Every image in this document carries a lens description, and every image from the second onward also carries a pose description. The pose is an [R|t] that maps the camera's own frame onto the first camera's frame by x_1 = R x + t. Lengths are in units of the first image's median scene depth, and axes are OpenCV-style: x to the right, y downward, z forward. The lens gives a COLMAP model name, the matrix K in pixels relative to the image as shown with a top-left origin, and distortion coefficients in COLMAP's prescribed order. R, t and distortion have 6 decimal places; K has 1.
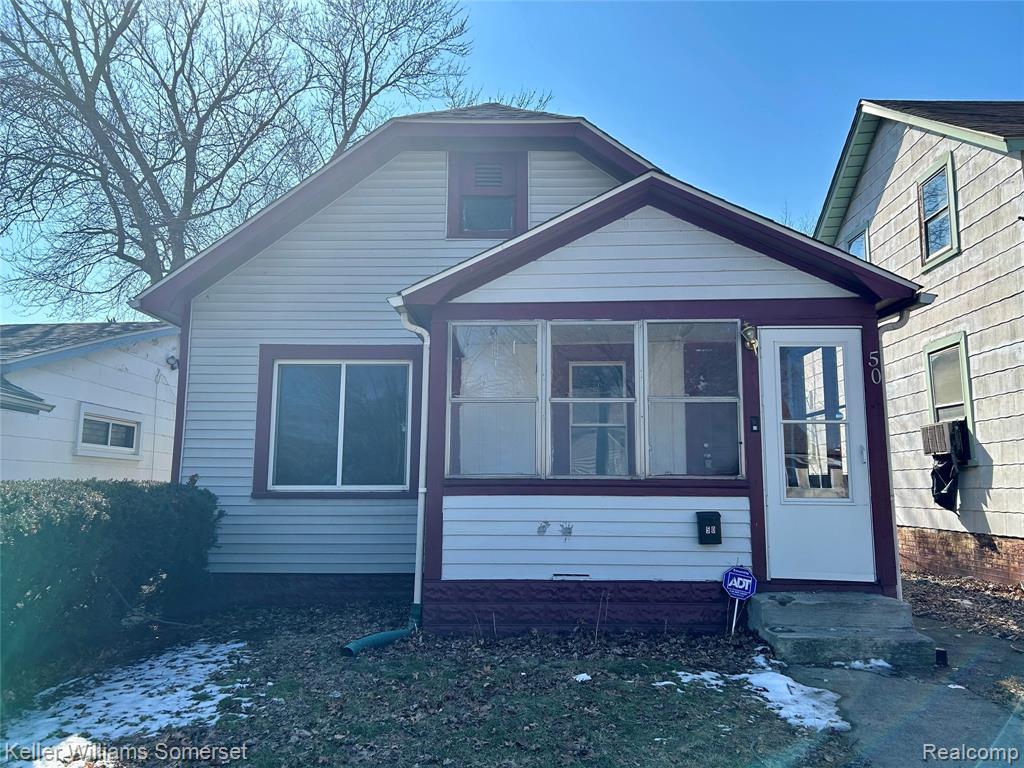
lens RADIAL K [[767.1, 0, 513.9], [0, 767.1, 383.4], [0, 0, 1]] dist [0.030867, -0.011664]
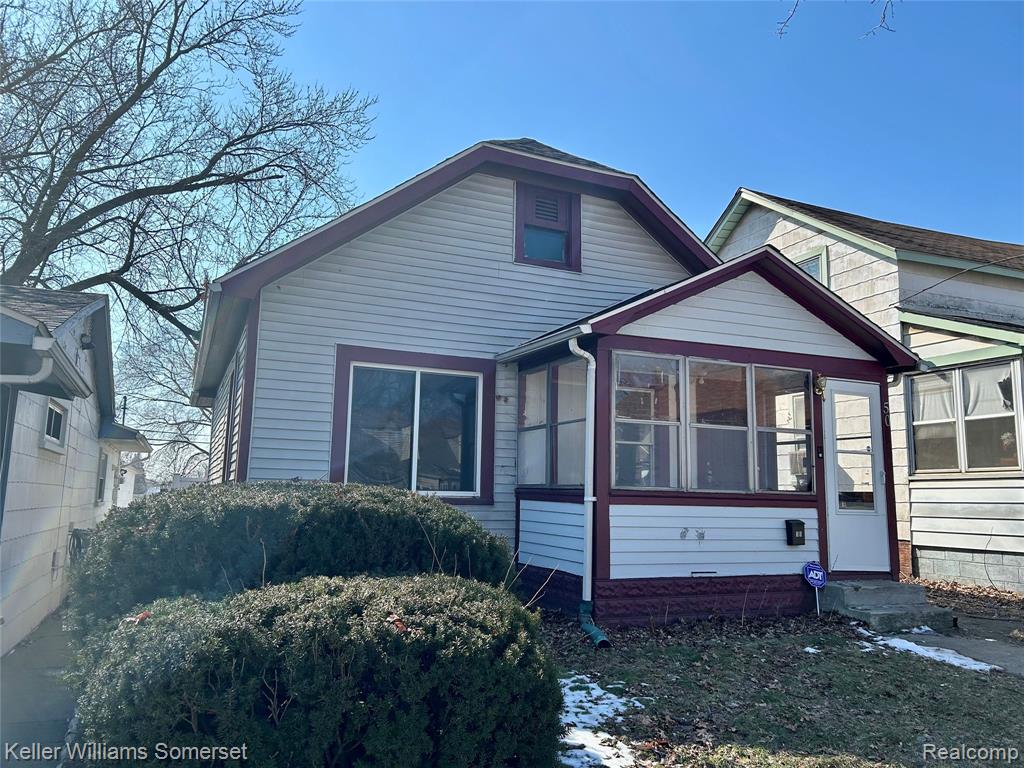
lens RADIAL K [[767.1, 0, 517.0], [0, 767.1, 383.9], [0, 0, 1]] dist [0.030867, -0.011664]
pose [[0.906333, 0.076434, 0.415594, -0.696571], [-0.074734, 0.996995, -0.020381, 0.002819], [-0.415903, -0.012587, 0.909322, 0.032349]]
